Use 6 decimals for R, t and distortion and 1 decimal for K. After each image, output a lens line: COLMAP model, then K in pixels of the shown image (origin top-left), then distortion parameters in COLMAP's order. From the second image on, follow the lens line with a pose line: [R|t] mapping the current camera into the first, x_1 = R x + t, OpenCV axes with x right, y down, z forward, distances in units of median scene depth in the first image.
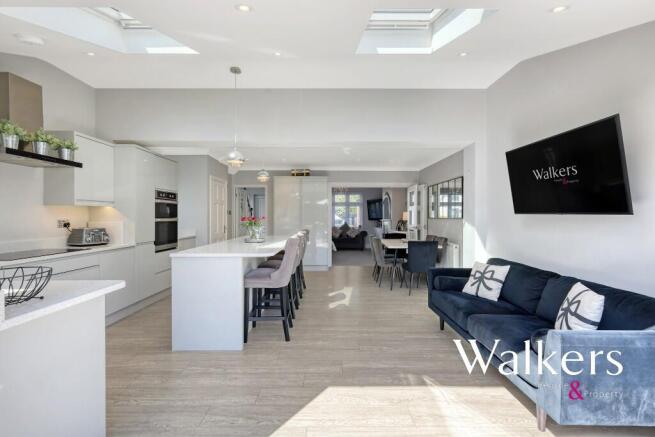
lens RADIAL K [[286.1, 0, 328.1], [0, 286.1, 220.6], [0, 0, 1]] dist [-0.000708, 0.000038]
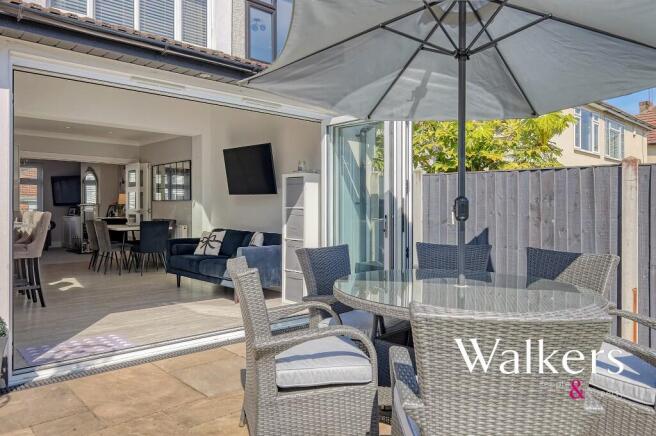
lens RADIAL K [[486.9, 0, 332.4], [0, 486.9, 213.0], [0, 0, 1]] dist [0.025400, -0.002666]
pose [[0.734634, -0.003448, 0.678455, -0.273109], [0.005523, 0.999984, -0.000898, 0.033167], [-0.678441, 0.004407, 0.734642, -0.503061]]
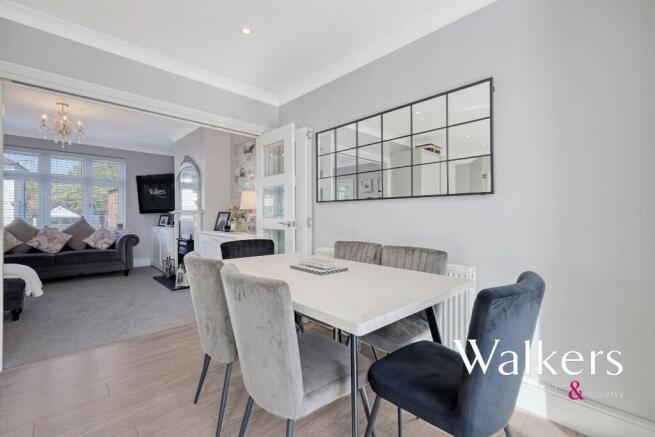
lens RADIAL K [[286.1, 0, 326.2], [0, 286.1, 216.9], [0, 0, 1]] dist [-0.000708, 0.000038]
pose [[0.726854, 0.003513, 0.686783, 0.052697], [0.004018, 0.999948, -0.009367, 0.018165], [-0.686780, 0.009568, 0.726803, 0.664521]]
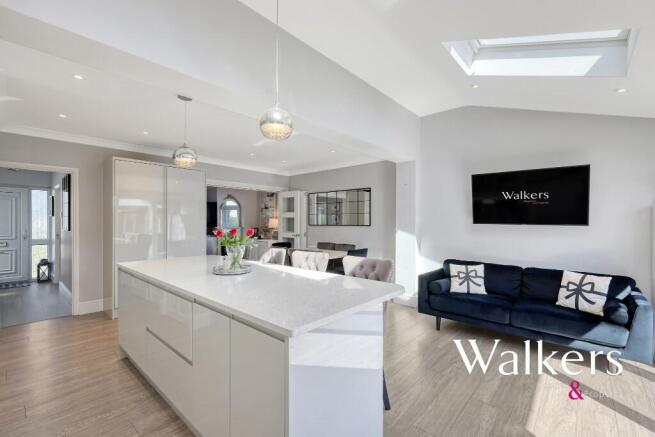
lens RADIAL K [[286.1, 0, 326.7], [0, 286.1, 223.3], [0, 0, 1]] dist [-0.000708, 0.000038]
pose [[0.661845, -0.003242, 0.749633, -0.349295], [0.008038, 0.999964, -0.002772, -0.012504], [-0.749597, 0.007860, 0.661848, 0.300918]]
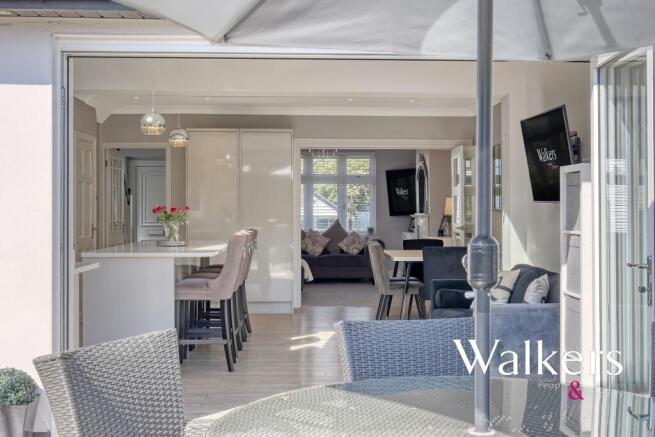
lens RADIAL K [[890.6, 0, 332.6], [0, 890.6, 216.9], [0, 0, 1]] dist [-0.049528, 0.000000]
pose [[0.999614, -0.001661, 0.027729, 0.028039], [0.001831, 0.999980, -0.006110, 0.013246], [-0.027718, 0.006159, 0.999597, -0.613366]]
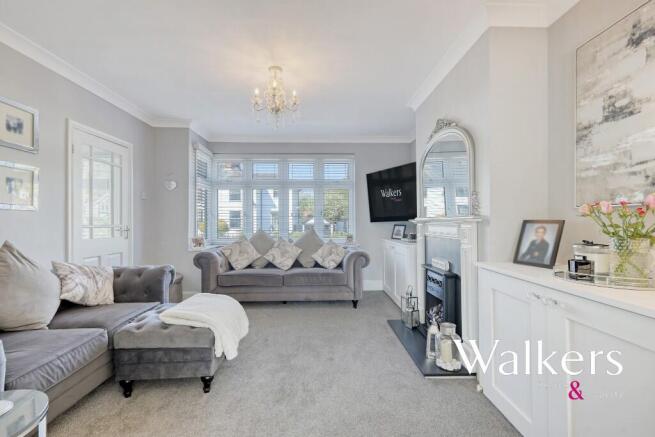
lens RADIAL K [[286.1, 0, 324.6], [0, 286.1, 220.1], [0, 0, 1]] dist [-0.000708, 0.000038]
pose [[0.999867, 0.001857, 0.016223, 0.121154], [-0.001498, 0.999755, -0.022080, 0.006608], [-0.016260, 0.022053, 0.999625, 1.024133]]
